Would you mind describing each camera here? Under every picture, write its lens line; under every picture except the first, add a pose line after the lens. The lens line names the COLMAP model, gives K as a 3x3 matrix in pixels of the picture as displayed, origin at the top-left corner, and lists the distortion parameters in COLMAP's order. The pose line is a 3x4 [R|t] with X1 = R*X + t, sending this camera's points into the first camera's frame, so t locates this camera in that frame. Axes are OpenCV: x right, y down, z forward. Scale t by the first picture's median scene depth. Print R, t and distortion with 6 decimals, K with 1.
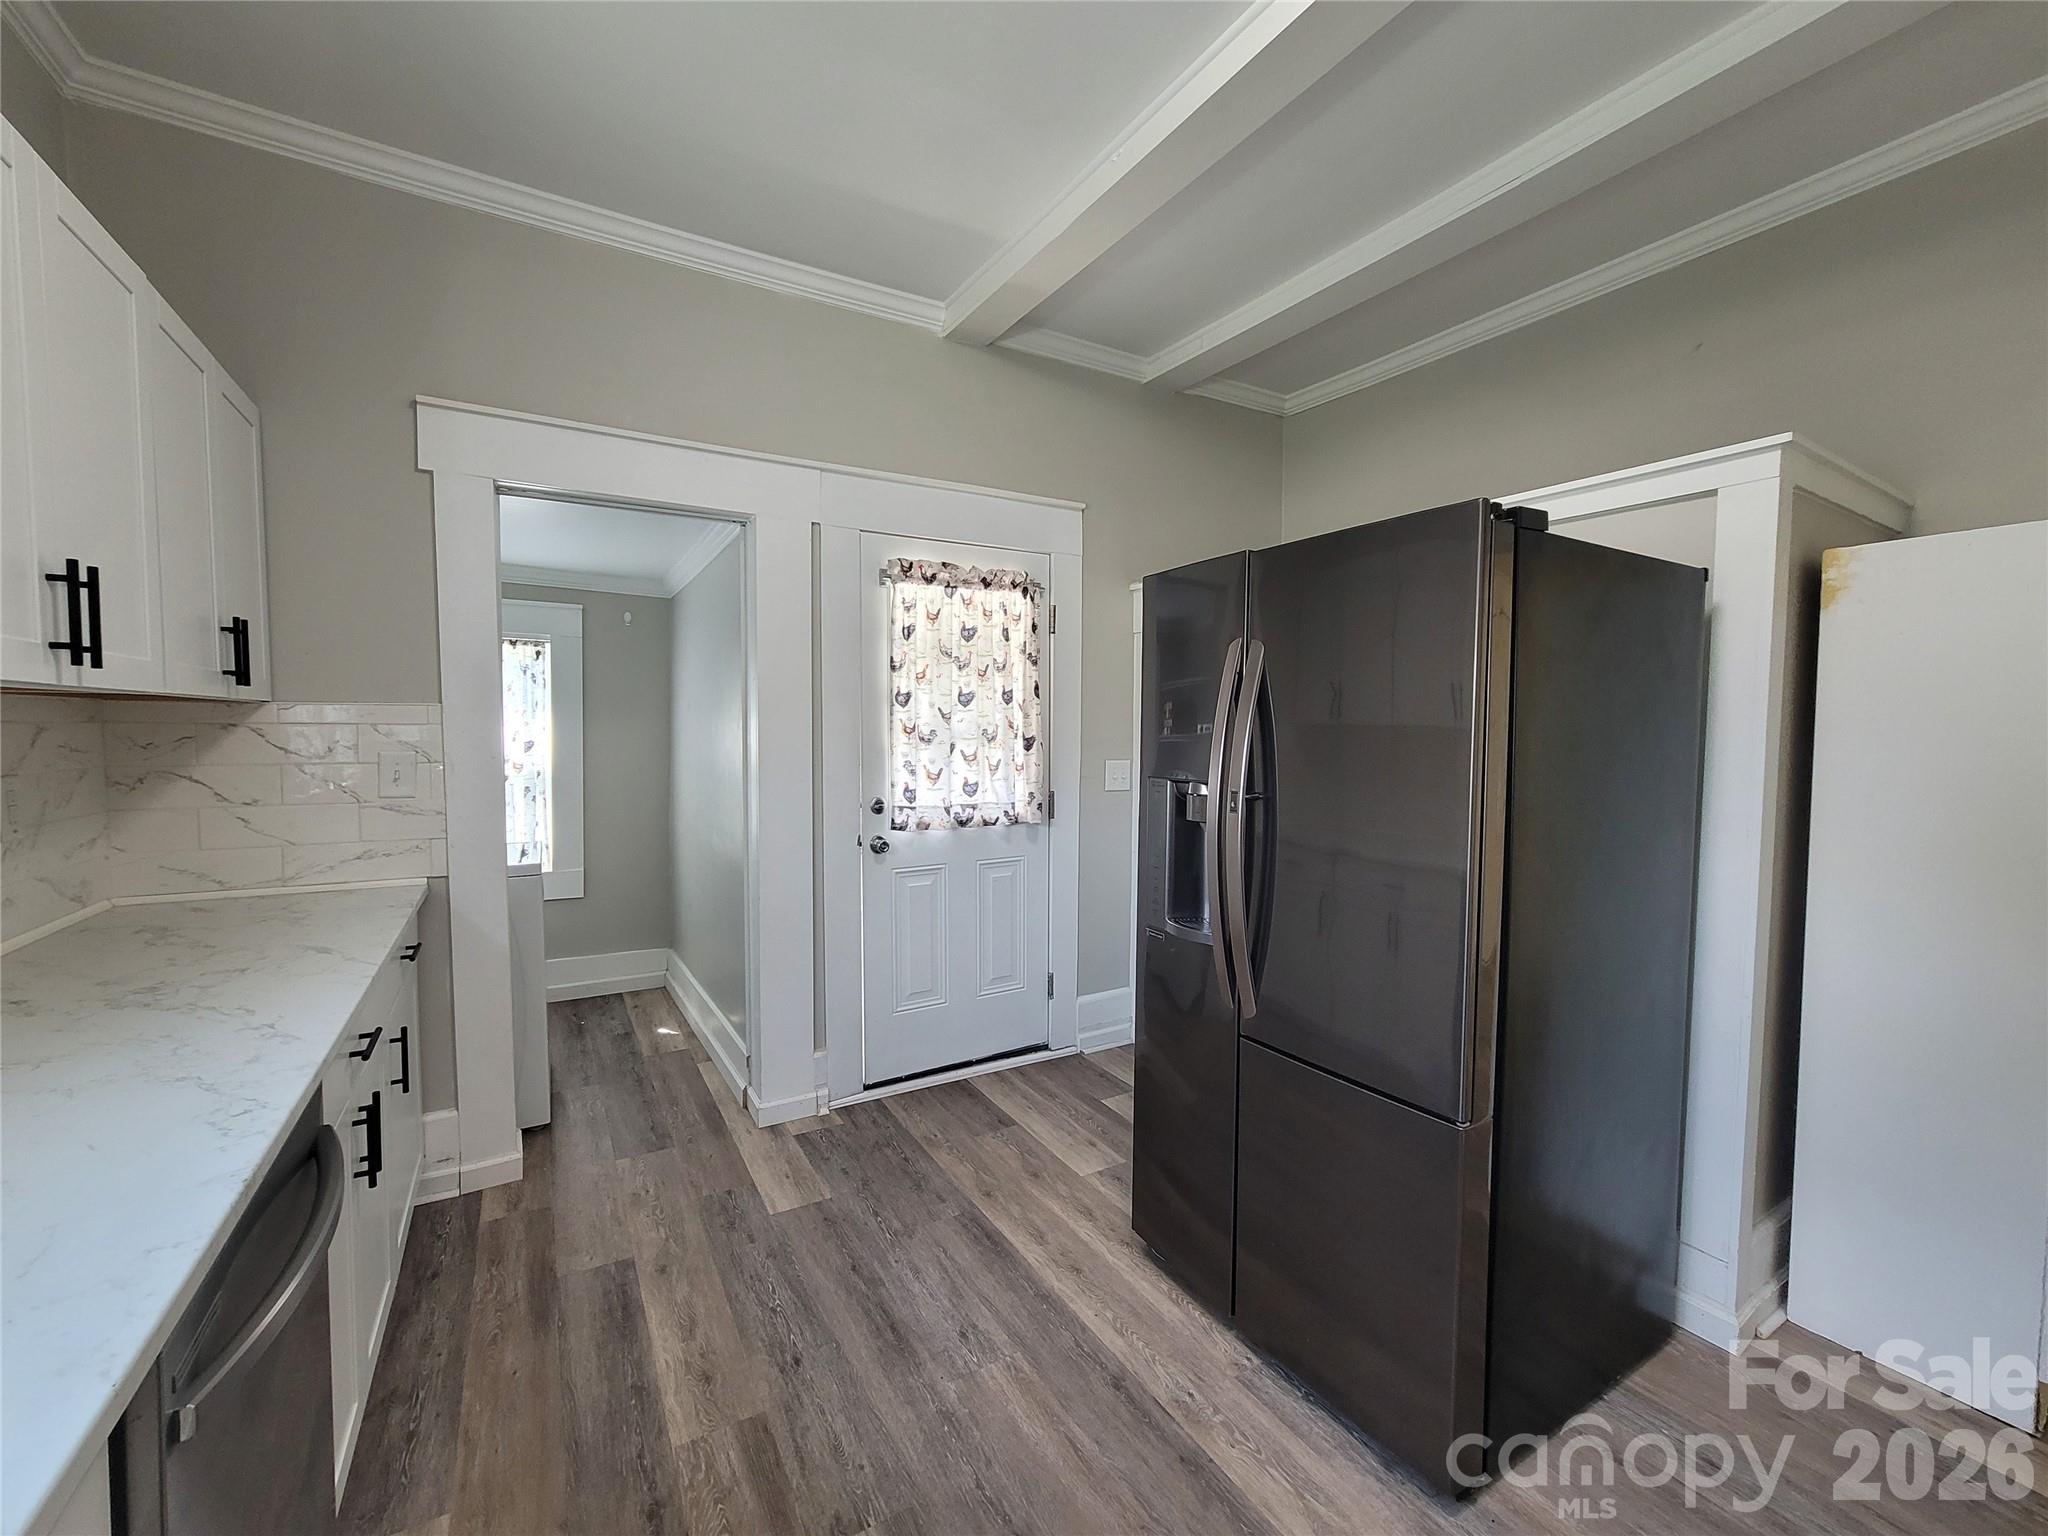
lens RADIAL K [[839.5, 0, 1022.4], [0, 839.5, 771.2], [0, 0, 1]] dist [-0.004365, -0.000058]
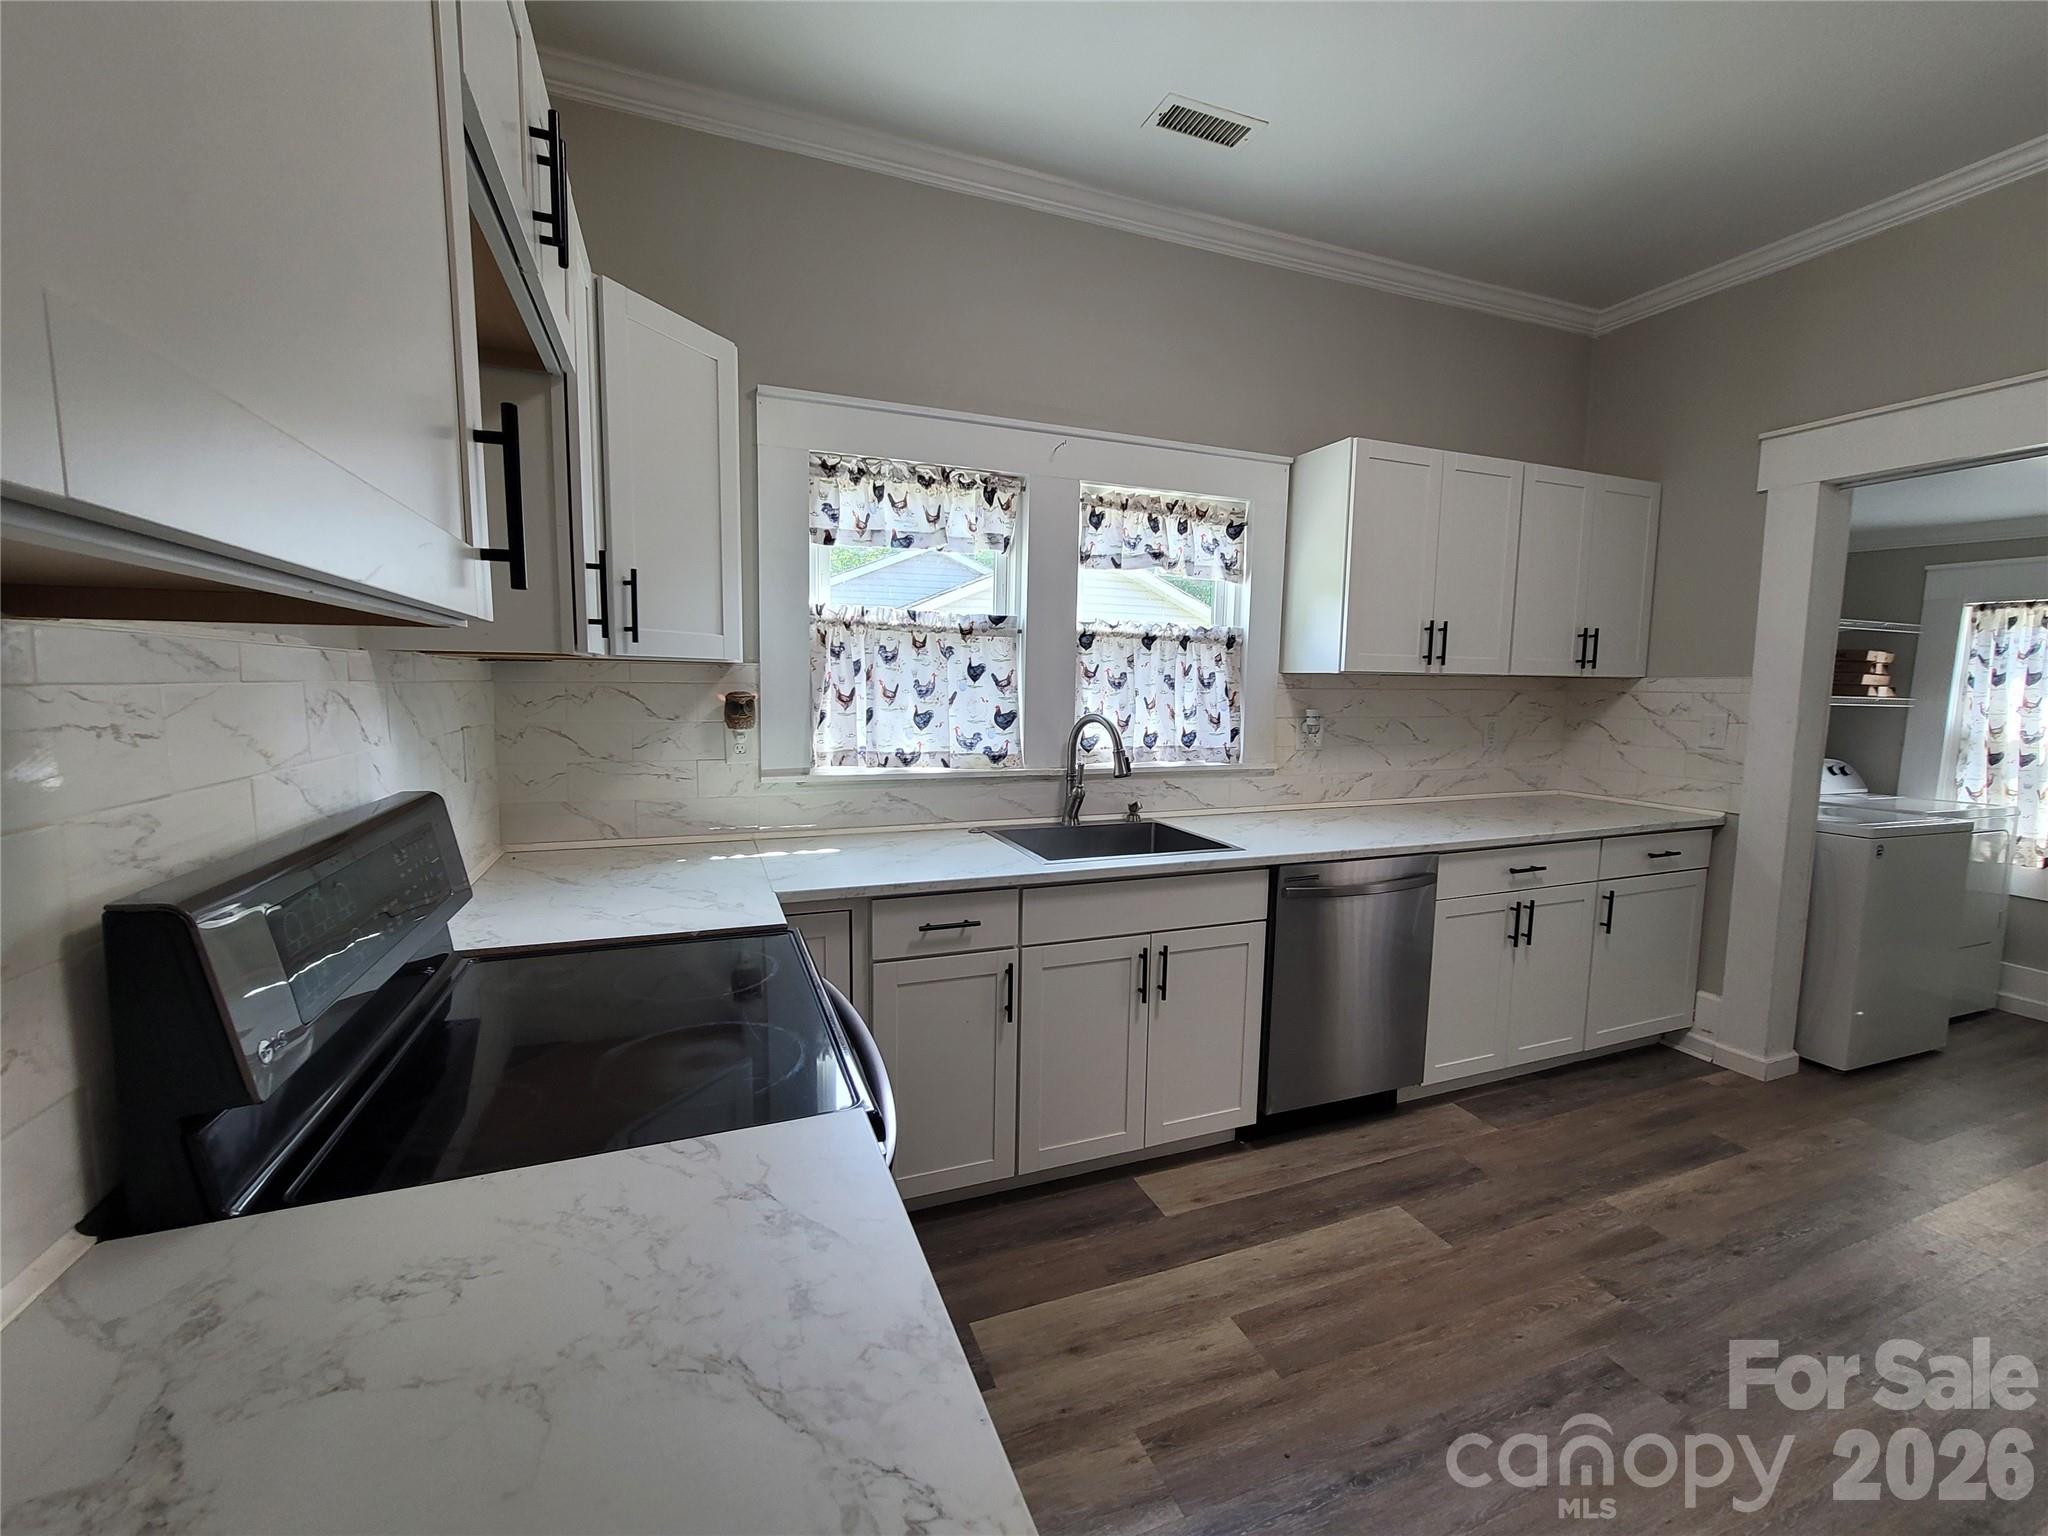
lens RADIAL K [[839.5, 0, 1022.4], [0, 839.5, 771.2], [0, 0, 1]] dist [-0.004365, -0.000058]
pose [[-0.157500, 0.097159, -0.982728, 0.892231], [-0.065792, 0.991905, 0.108611, -0.006013], [0.985325, 0.081762, -0.149833, 0.148335]]
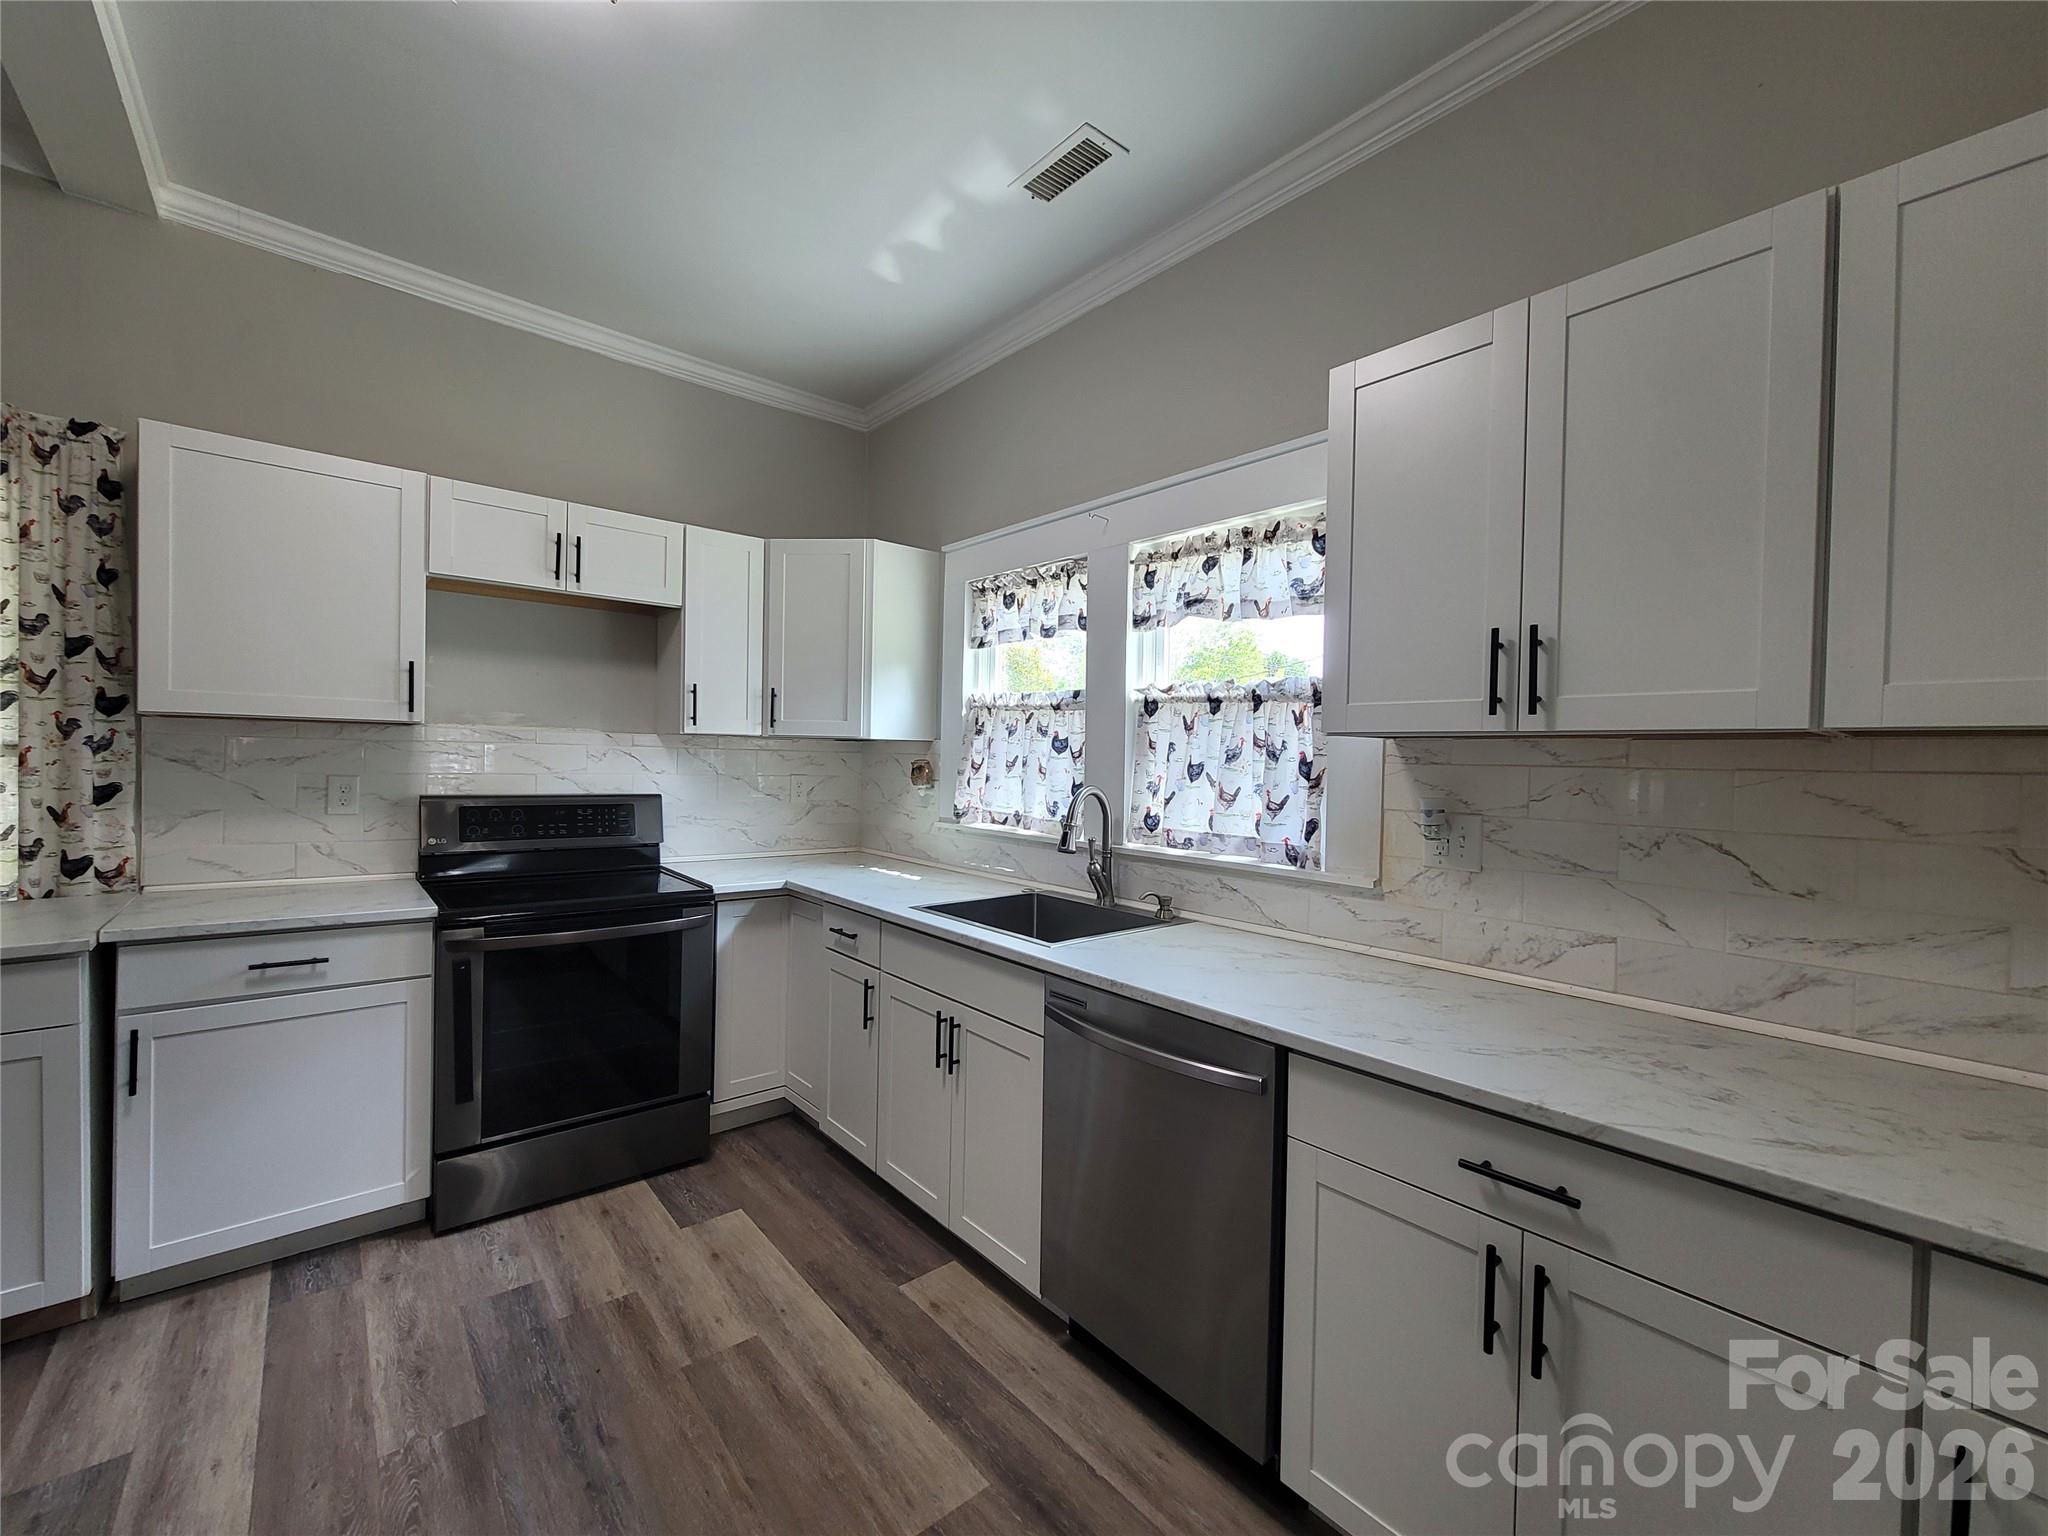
lens RADIAL K [[839.5, 0, 1022.4], [0, 839.5, 771.2], [0, 0, 1]] dist [-0.004365, -0.000058]
pose [[-0.985757, -0.023471, -0.166529, -0.170707], [-0.035479, 0.996950, 0.069505, -0.067114], [0.164390, 0.074423, -0.983584, 1.310131]]
